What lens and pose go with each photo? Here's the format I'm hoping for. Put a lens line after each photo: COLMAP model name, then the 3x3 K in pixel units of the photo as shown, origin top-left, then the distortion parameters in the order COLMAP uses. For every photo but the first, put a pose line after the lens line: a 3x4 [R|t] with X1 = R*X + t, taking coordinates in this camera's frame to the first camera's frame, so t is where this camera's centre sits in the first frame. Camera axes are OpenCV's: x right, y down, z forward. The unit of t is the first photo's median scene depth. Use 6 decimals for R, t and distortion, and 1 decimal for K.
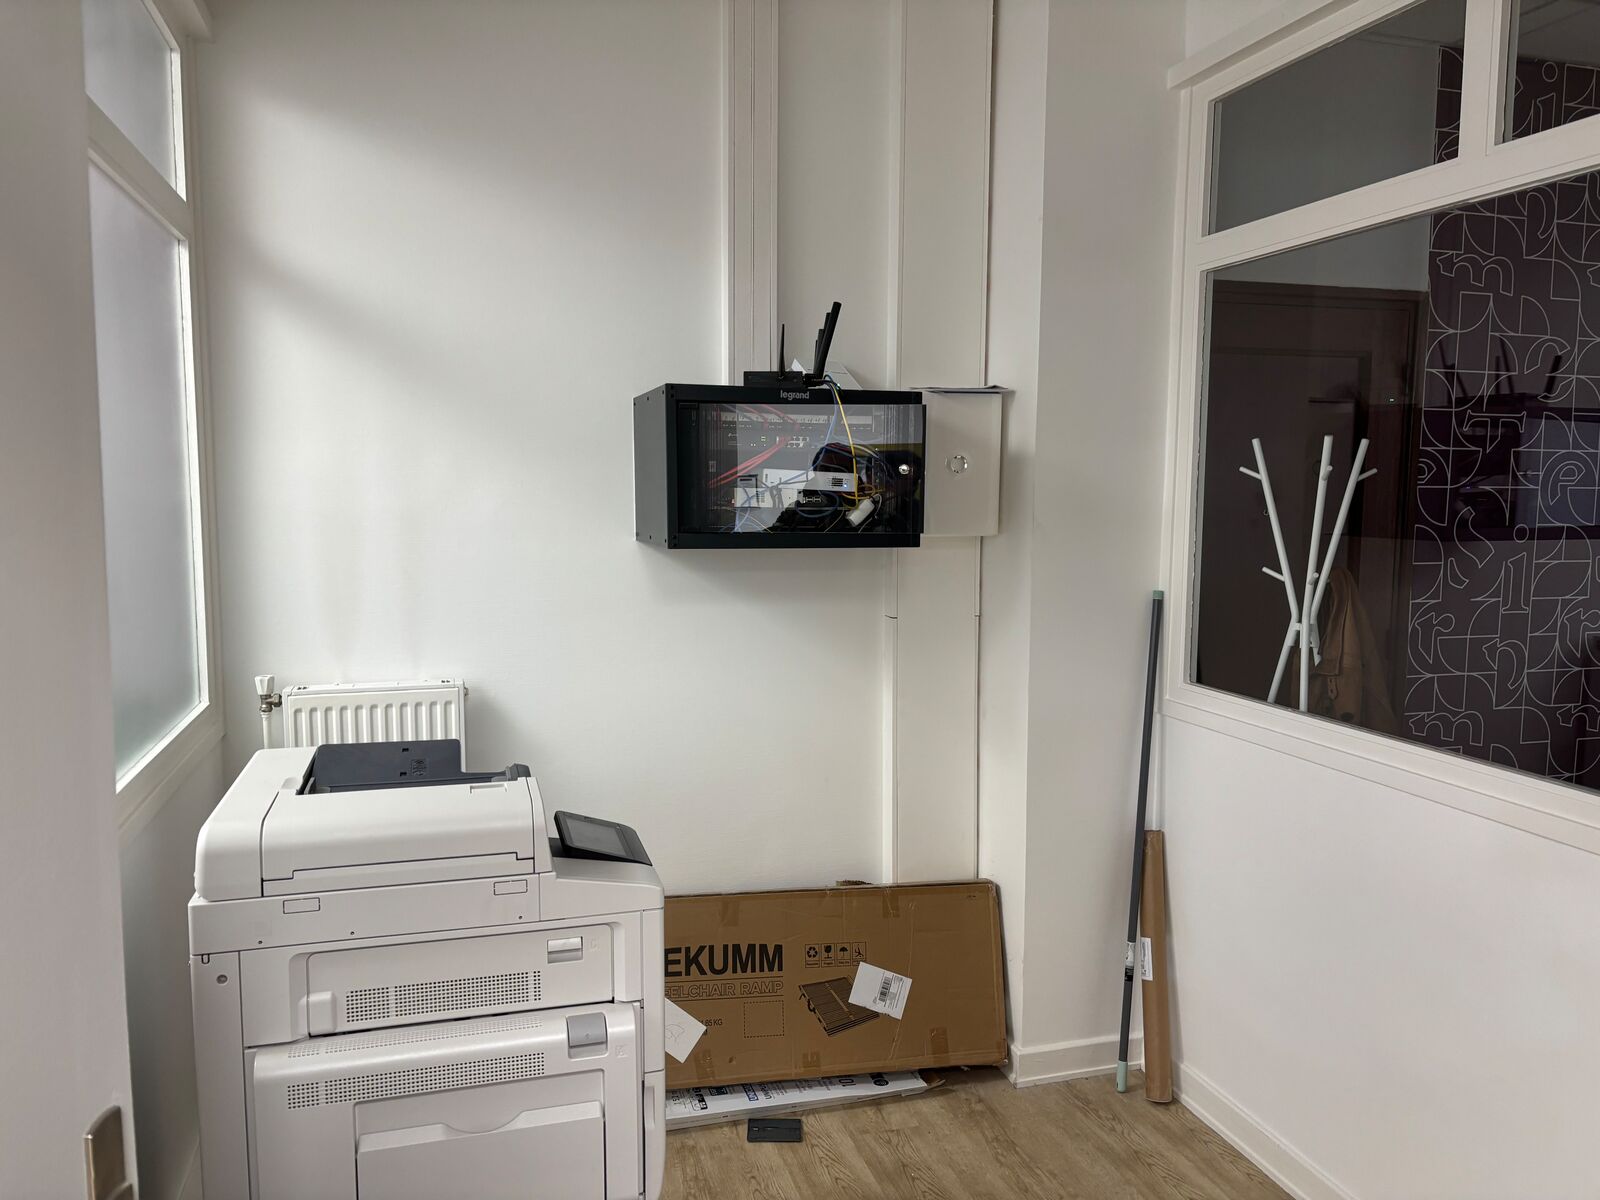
lens RADIAL K [[1212.2, 0, 800.0], [0, 1212.2, 600.0], [0, 0, 1]] dist [0.077954, -0.154089]
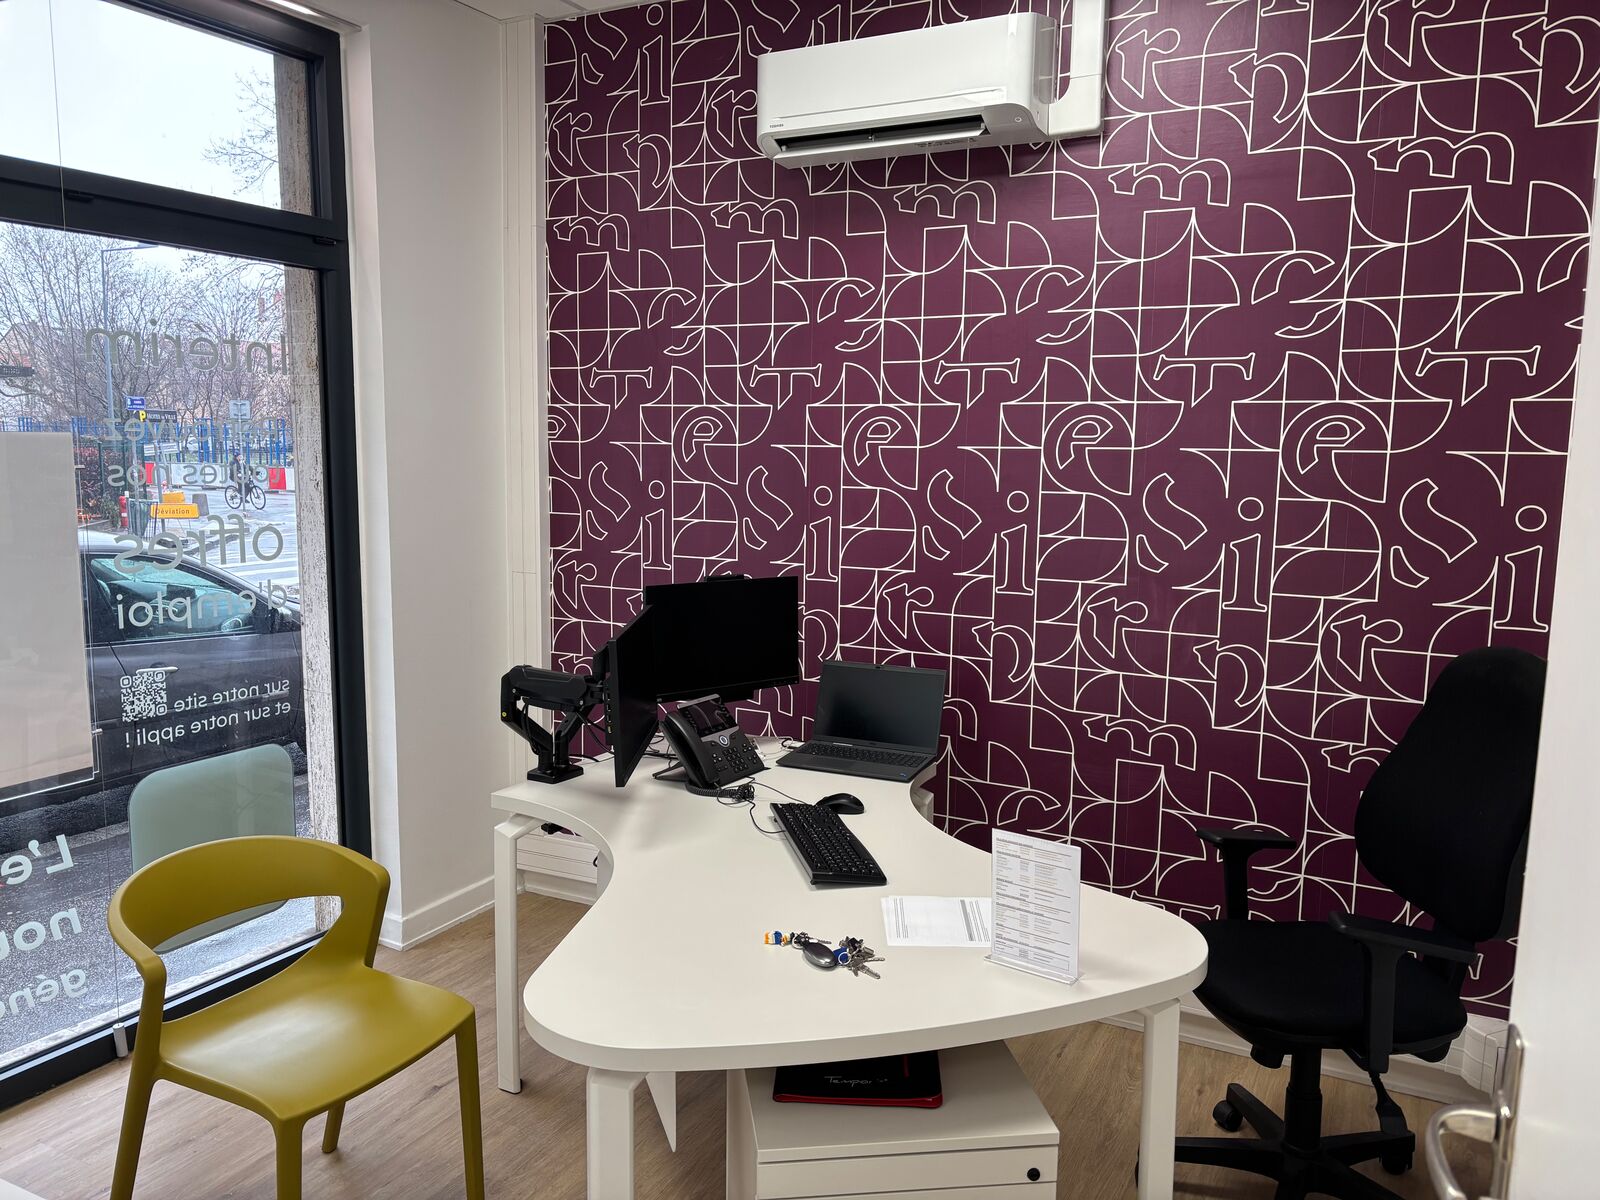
lens RADIAL K [[1212.2, 0, 800.0], [0, 1212.2, 600.0], [0, 0, 1]] dist [0.077954, -0.154089]
pose [[0.739144, 0.090677, -0.667416, 1.217441], [-0.072835, 0.995846, 0.054635, -0.024665], [0.669598, 0.008228, 0.742678, 0.305653]]
